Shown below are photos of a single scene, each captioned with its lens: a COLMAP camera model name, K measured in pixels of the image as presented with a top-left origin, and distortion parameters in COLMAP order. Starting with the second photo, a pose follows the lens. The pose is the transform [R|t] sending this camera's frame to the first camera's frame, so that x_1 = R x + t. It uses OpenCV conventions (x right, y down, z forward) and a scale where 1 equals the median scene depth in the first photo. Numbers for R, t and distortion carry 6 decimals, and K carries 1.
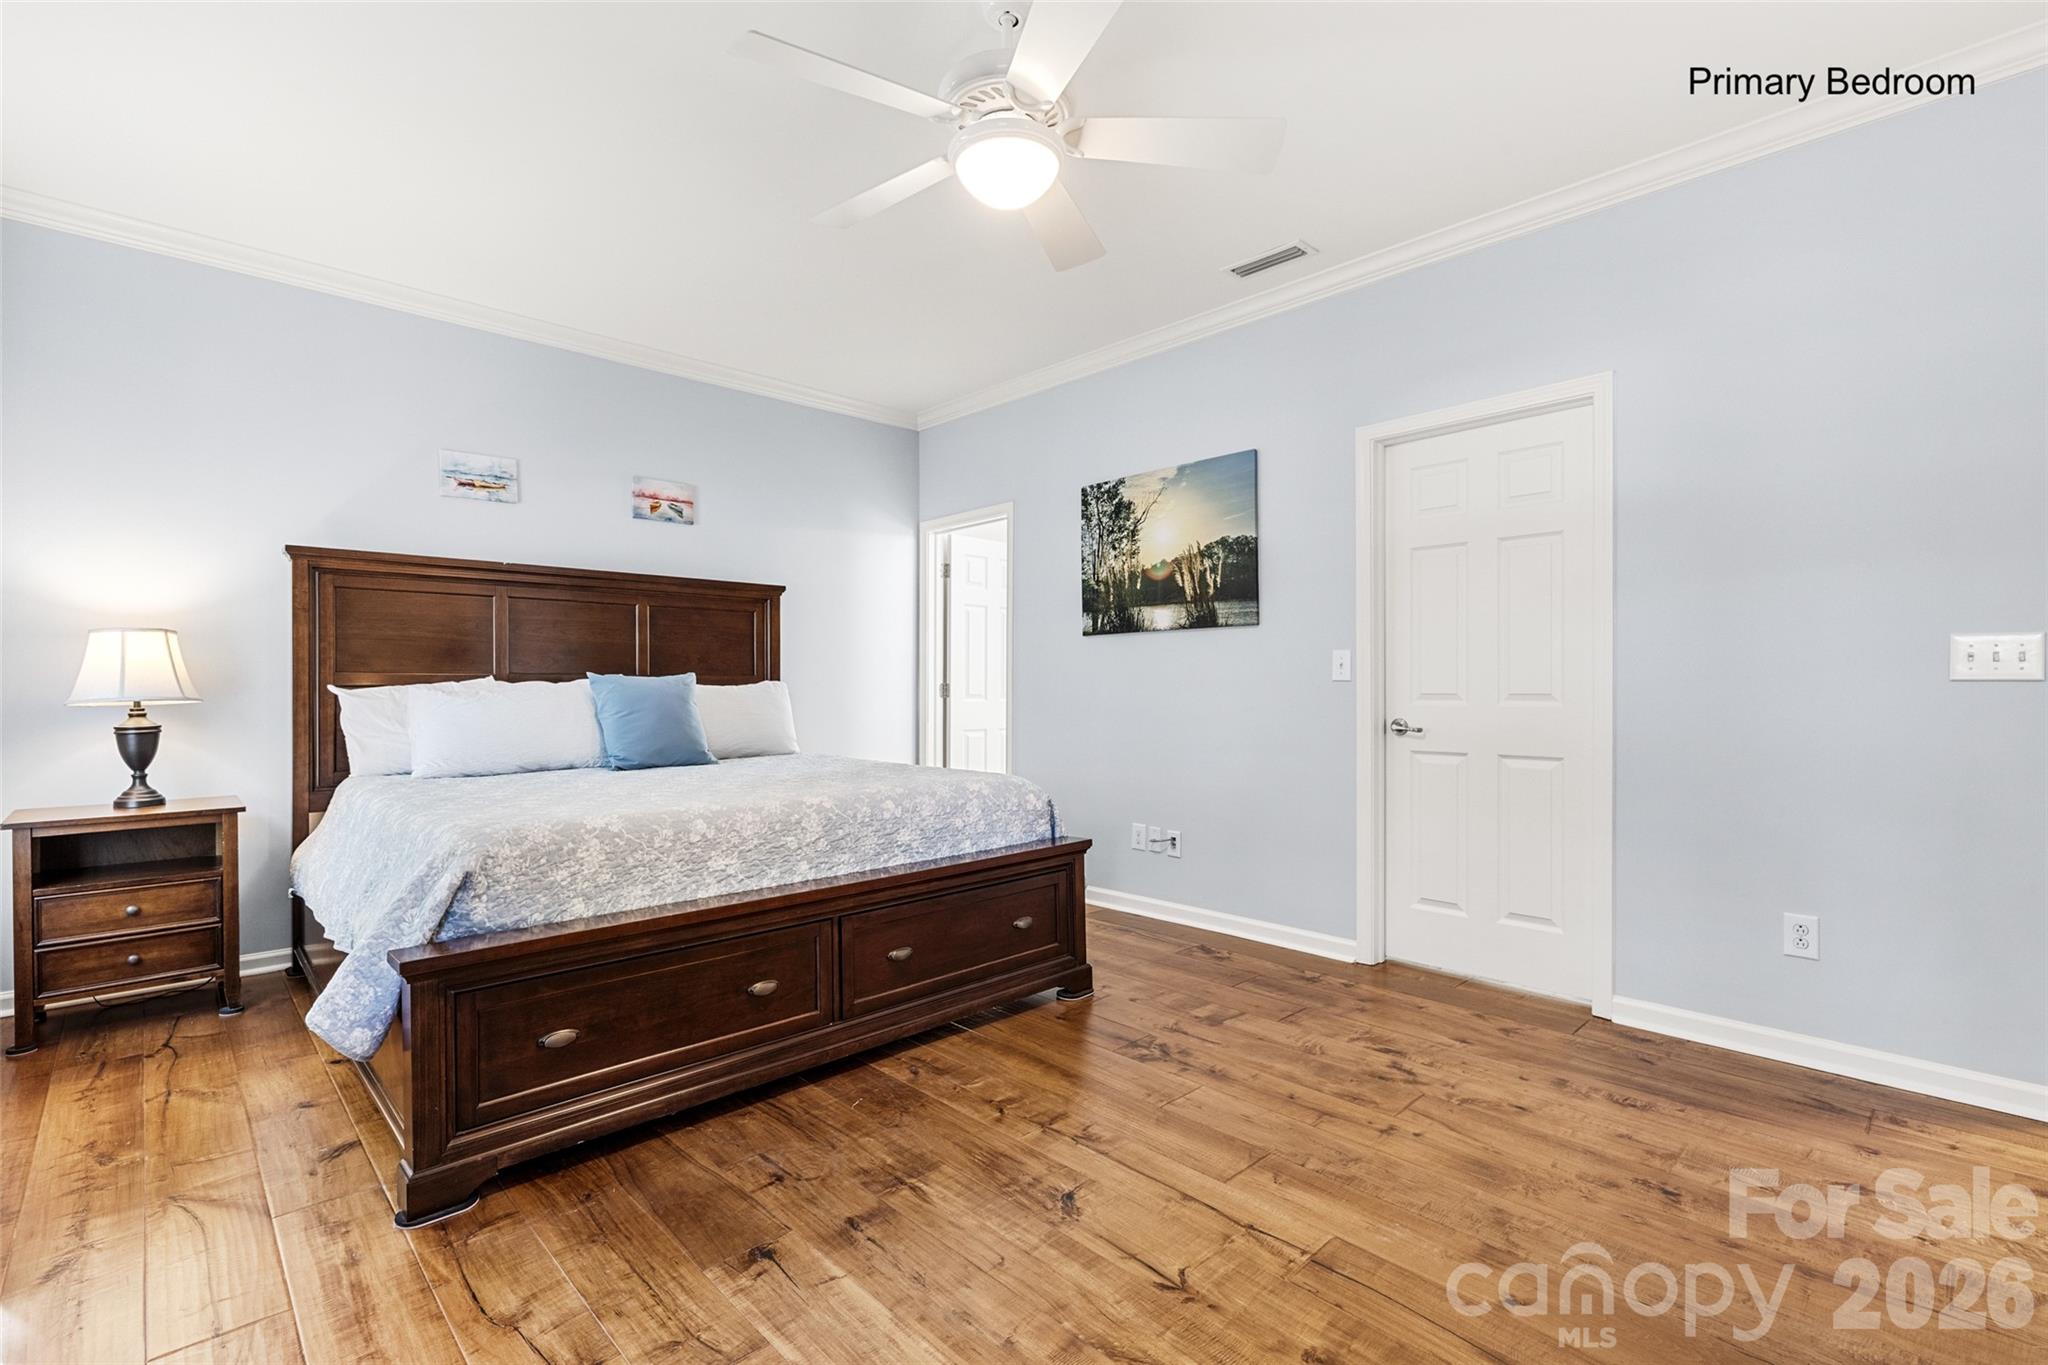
lens RADIAL K [[929.9, 0, 1027.4], [0, 929.9, 685.3], [0, 0, 1]] dist [-0.001480, 0.000735]
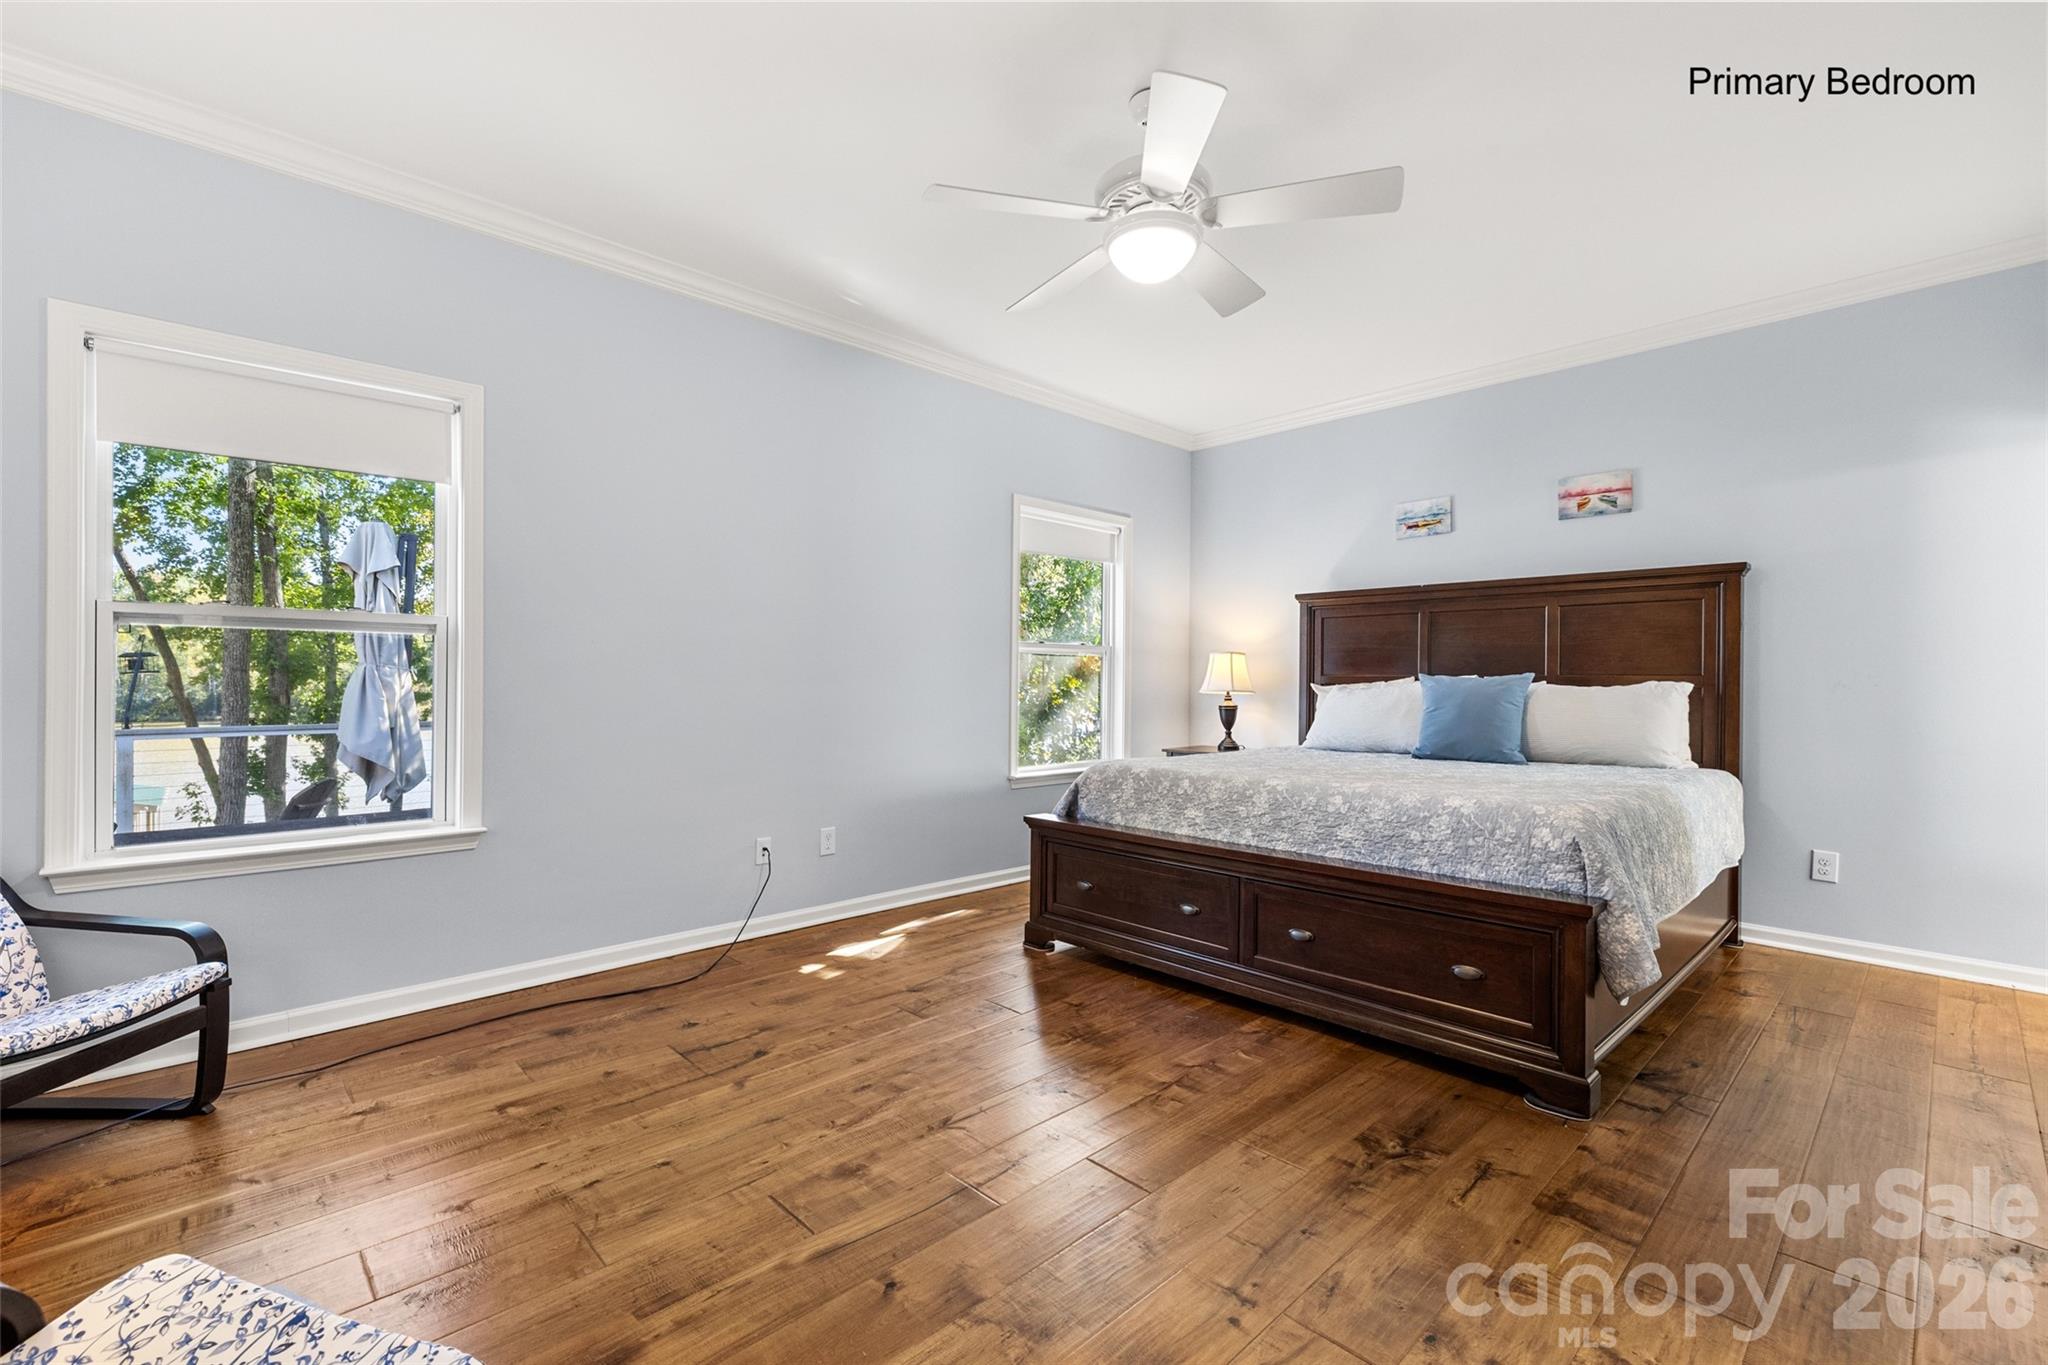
lens RADIAL K [[884.4, 0, 1015.6], [0, 884.4, 680.6], [0, 0, 1]] dist [0.009558, -0.000942]
pose [[-0.008352, 0.000918, -0.999965, 0.847299], [-0.005814, 0.999983, 0.000966, -0.004461], [0.999948, 0.005822, -0.008347, 0.643122]]
